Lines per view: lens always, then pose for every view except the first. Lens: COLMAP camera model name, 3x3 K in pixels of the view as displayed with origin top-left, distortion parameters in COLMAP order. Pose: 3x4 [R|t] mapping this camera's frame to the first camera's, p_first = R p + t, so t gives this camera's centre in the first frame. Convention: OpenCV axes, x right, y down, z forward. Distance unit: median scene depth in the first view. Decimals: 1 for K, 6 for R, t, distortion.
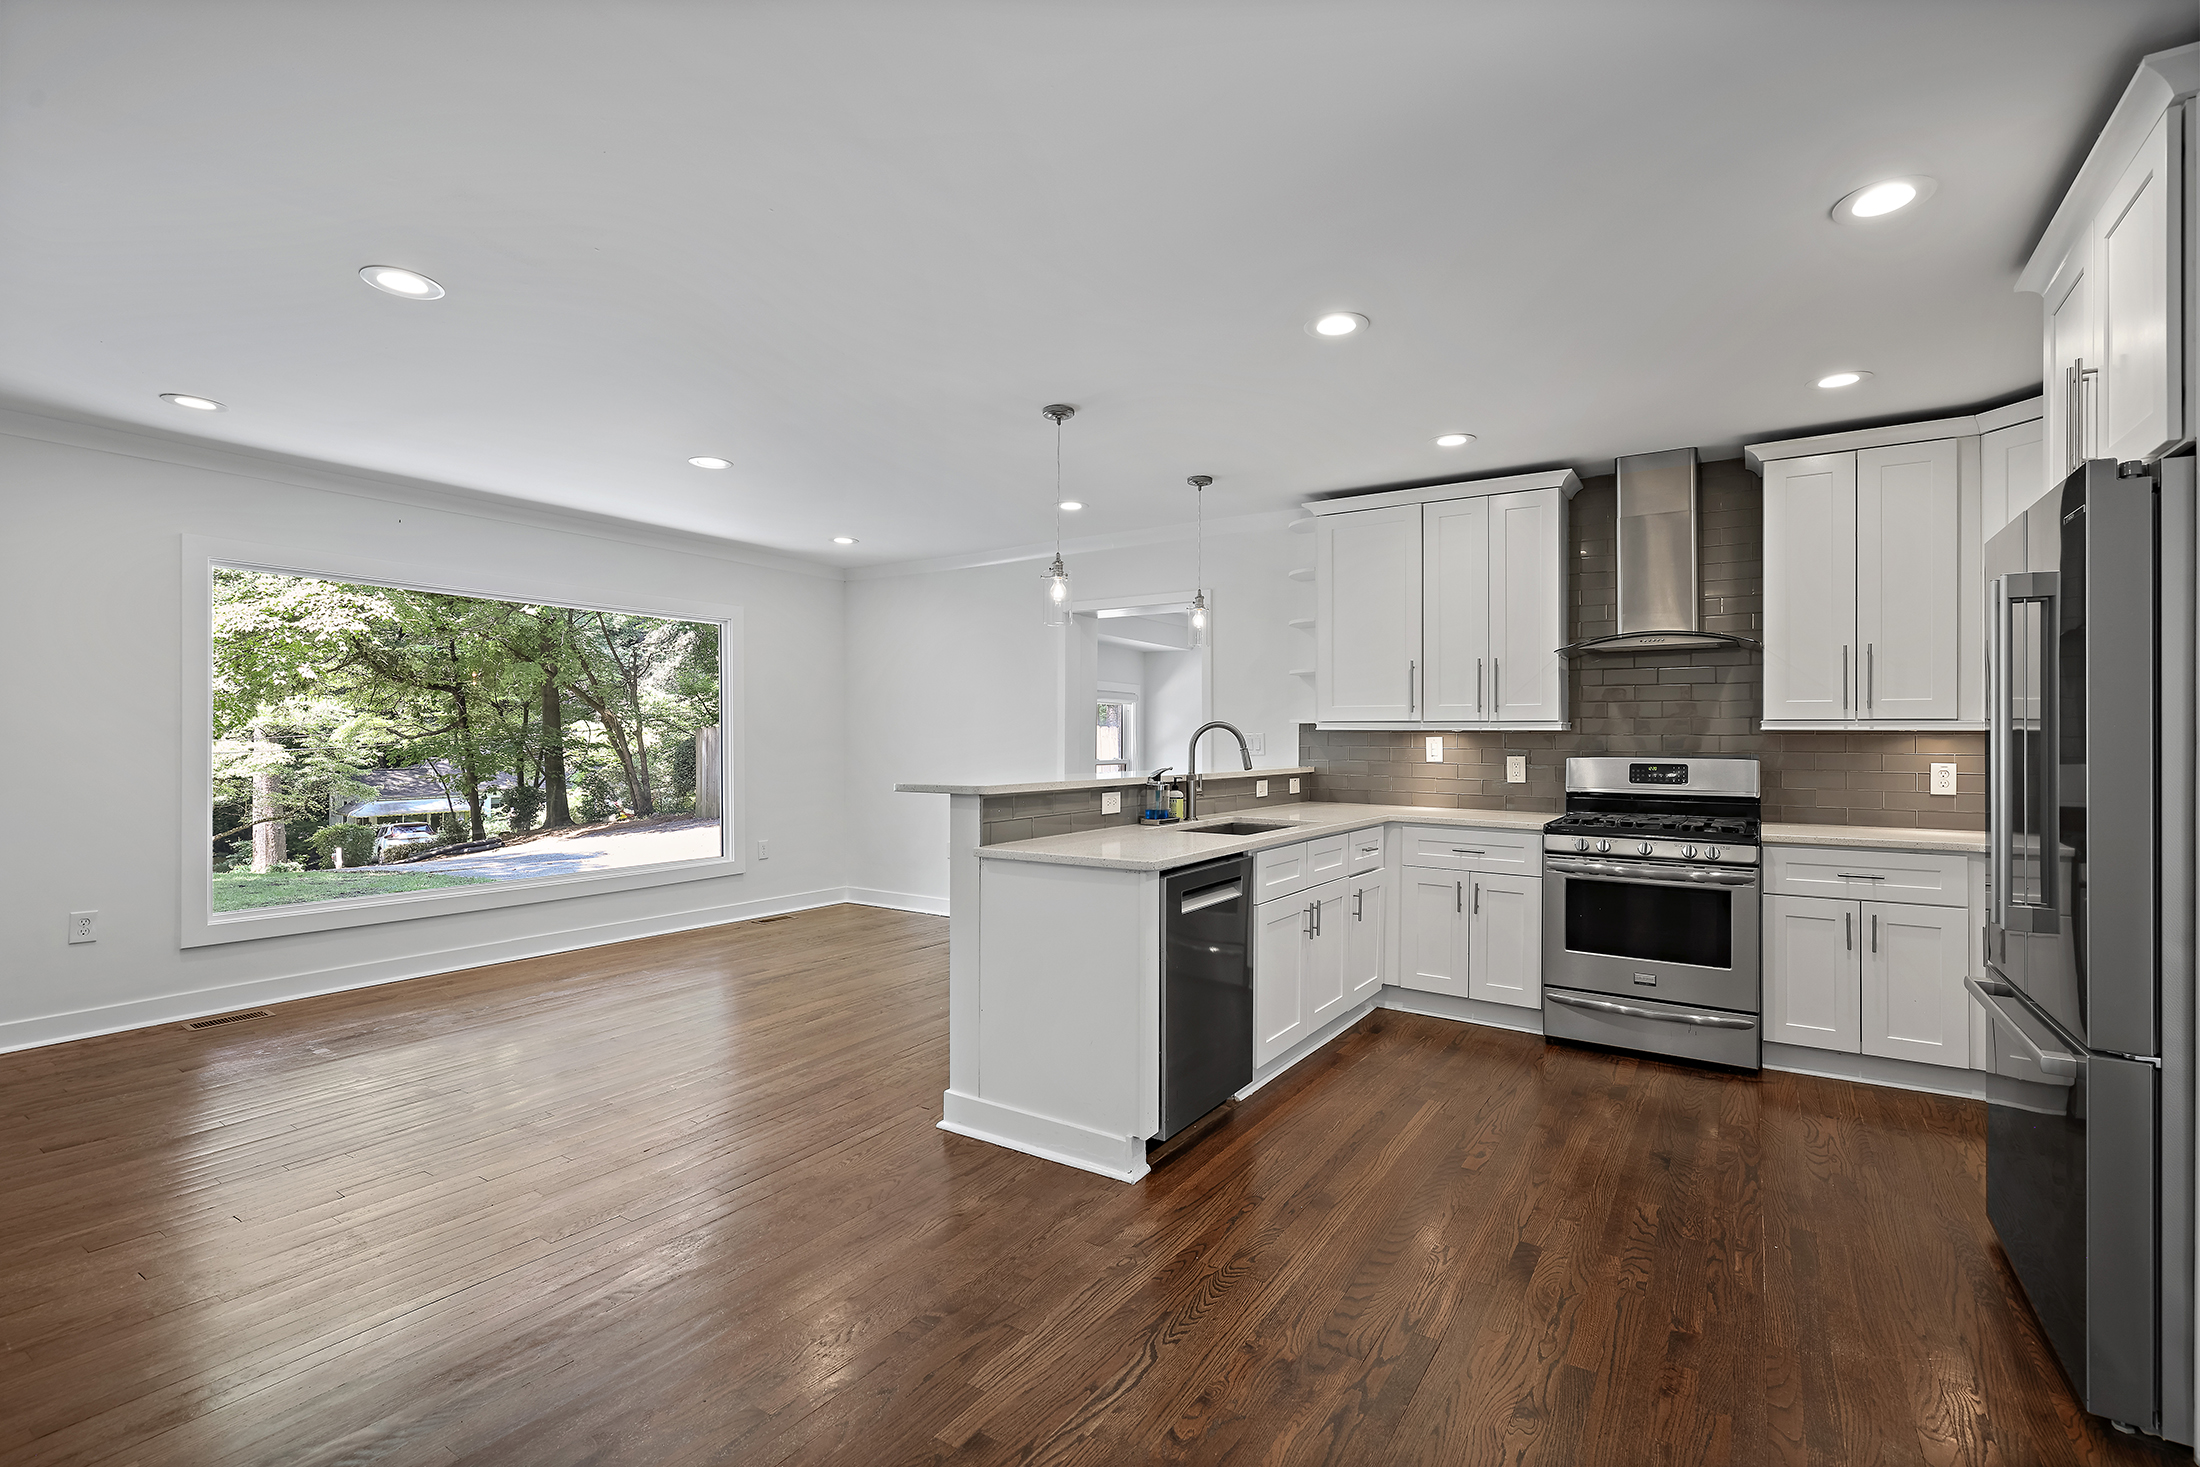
lens RADIAL K [[990.9, 0, 1096.7], [0, 990.9, 726.8], [0, 0, 1]] dist [0.001461, 0.000733]
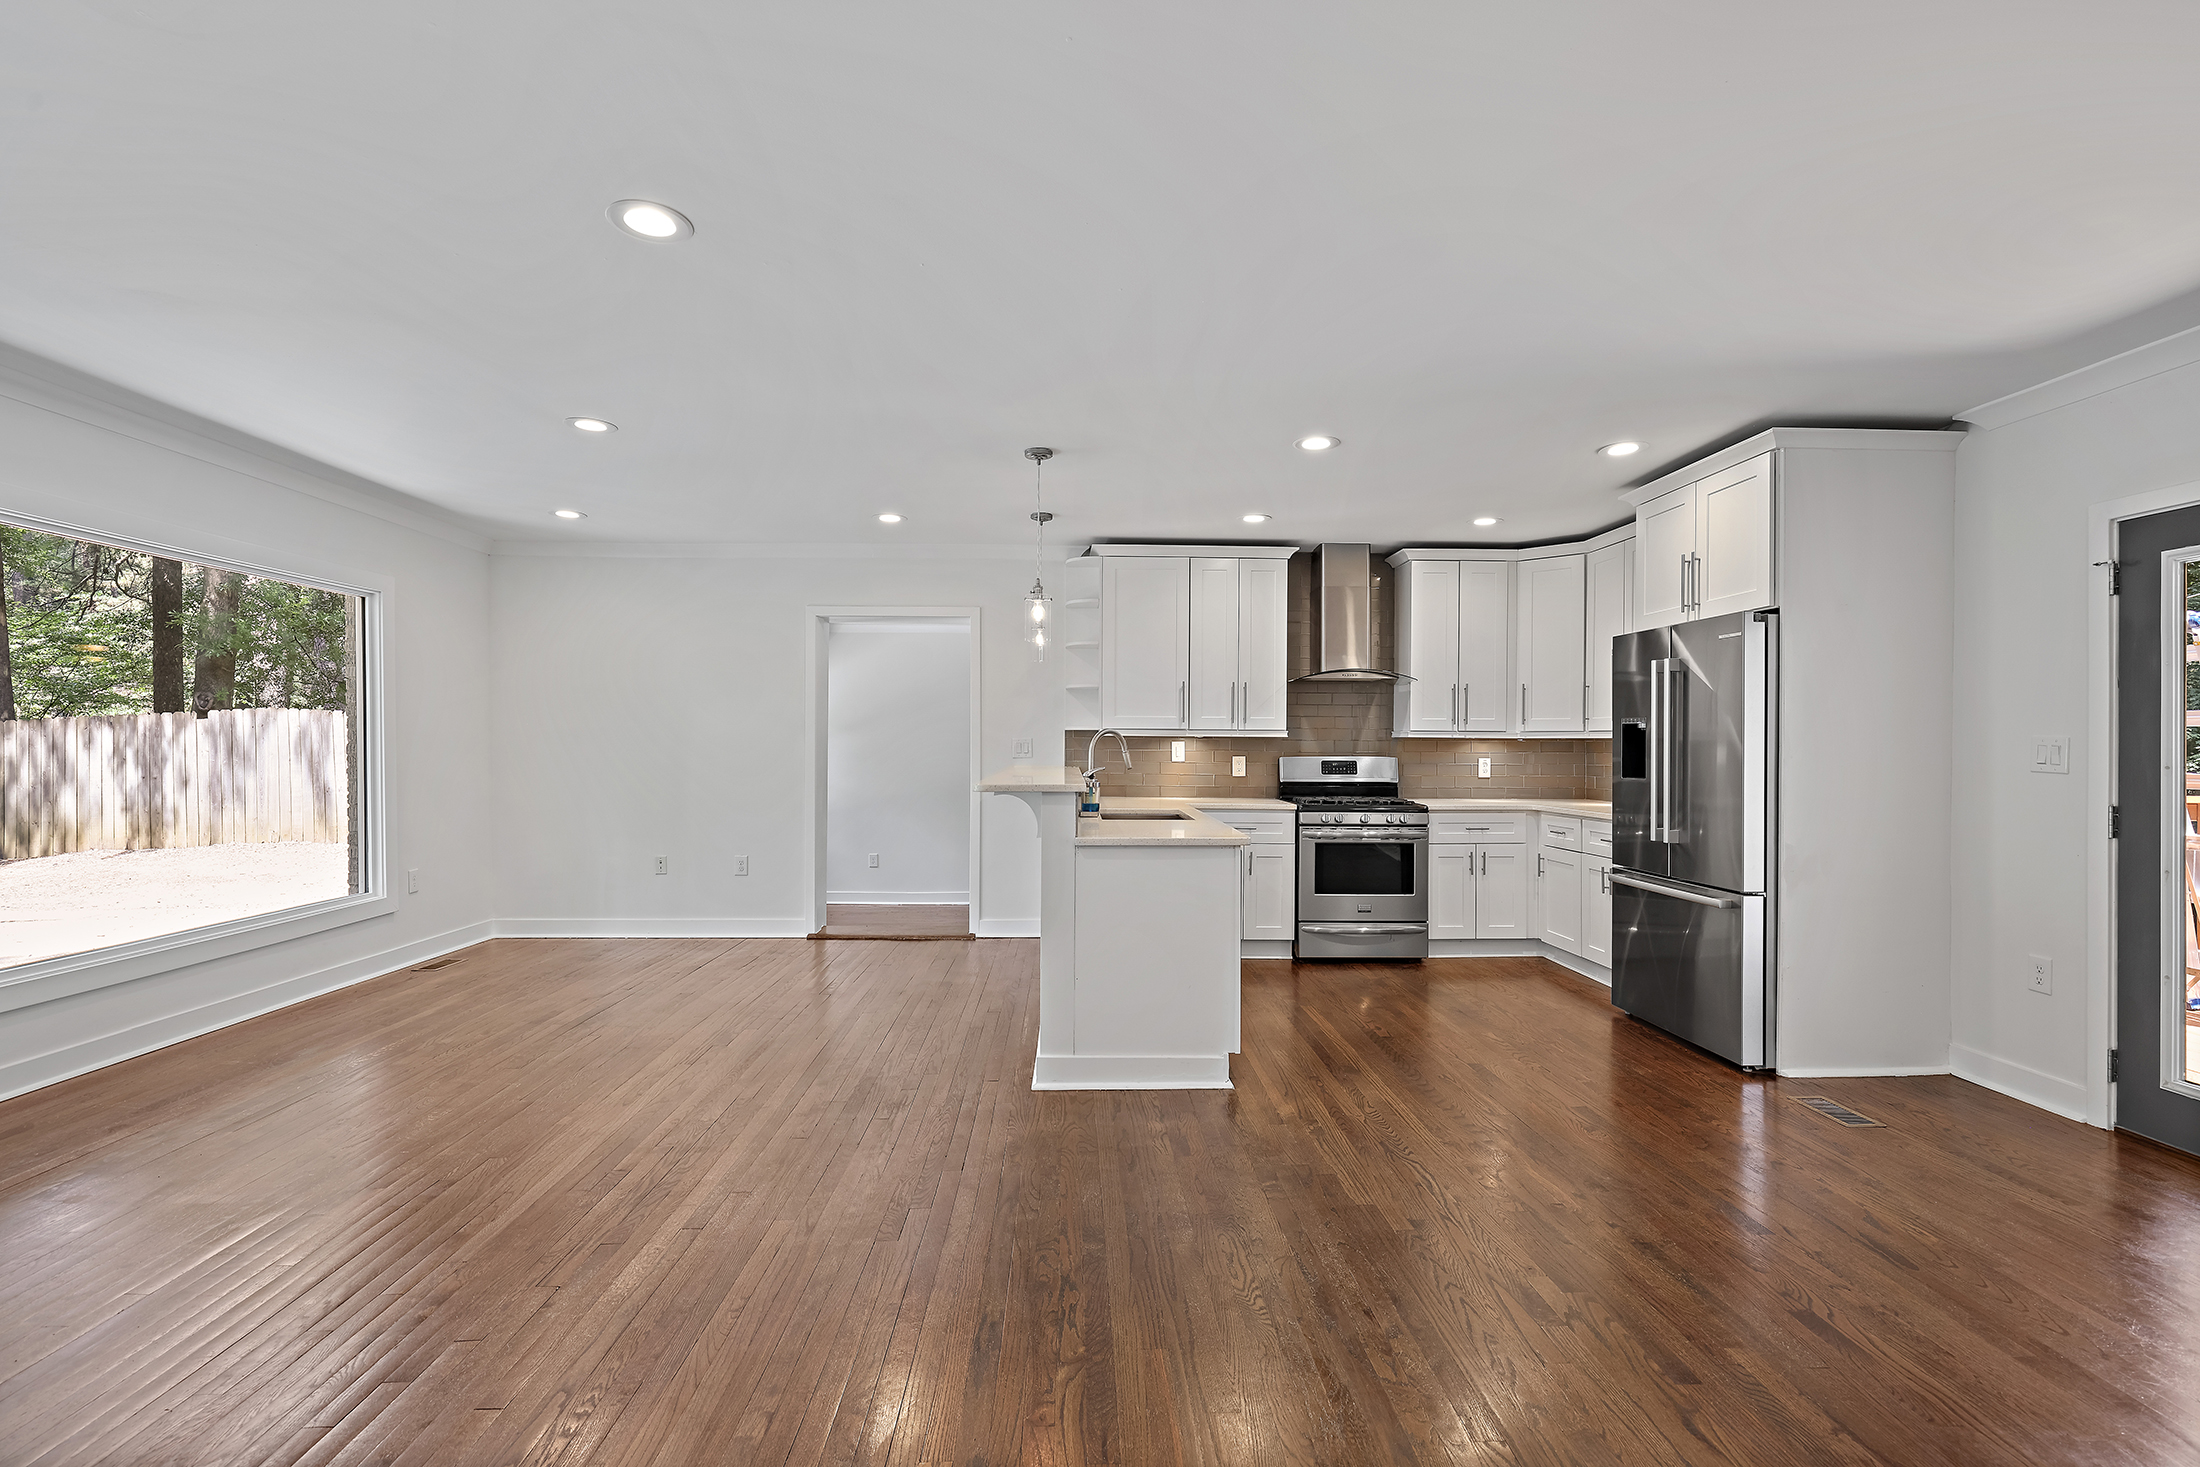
lens RADIAL K [[990.9, 0, 1100.8], [0, 990.9, 737.3], [0, 0, 1]] dist [0.001461, 0.000733]
pose [[0.816144, 0.003845, 0.577836, -0.567694], [-0.007655, 0.999962, 0.004157, 0.000267], [-0.577799, -0.007816, 0.816142, 0.033430]]
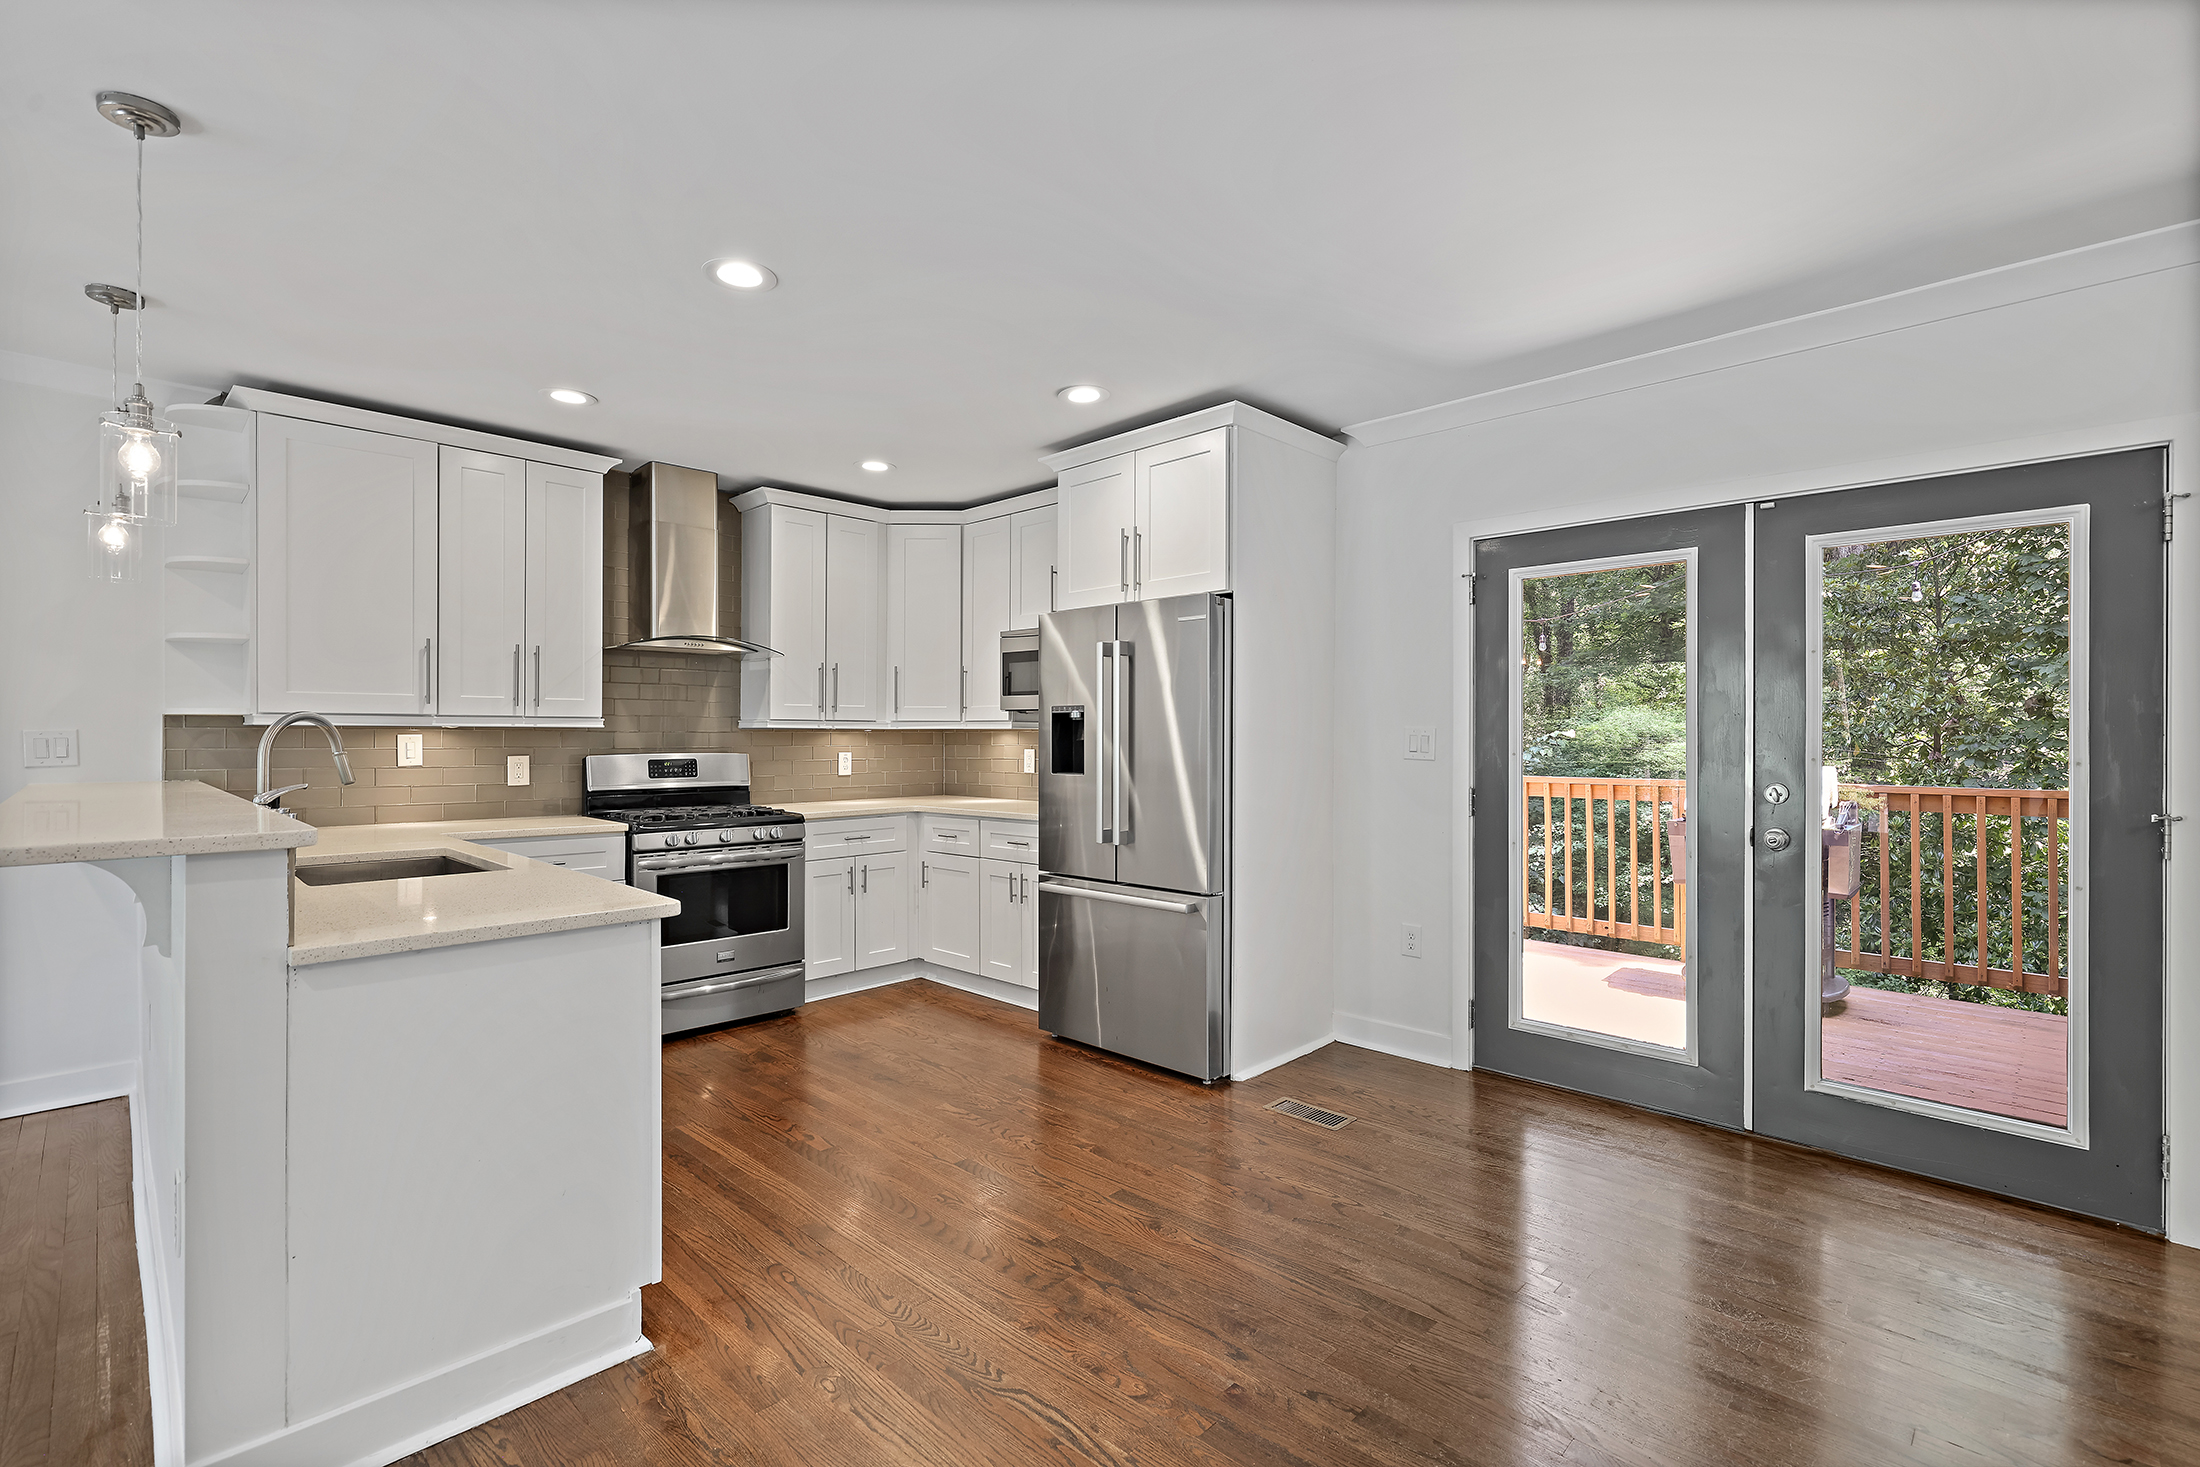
lens RADIAL K [[990.9, 0, 1107.1], [0, 990.9, 734.8], [0, 0, 1]] dist [0.001461, 0.000733]
pose [[0.189617, -0.002799, 0.981854, -0.410143], [-0.009145, 0.999948, 0.004617, 0.002051], [-0.981816, -0.009854, 0.189581, 0.358207]]
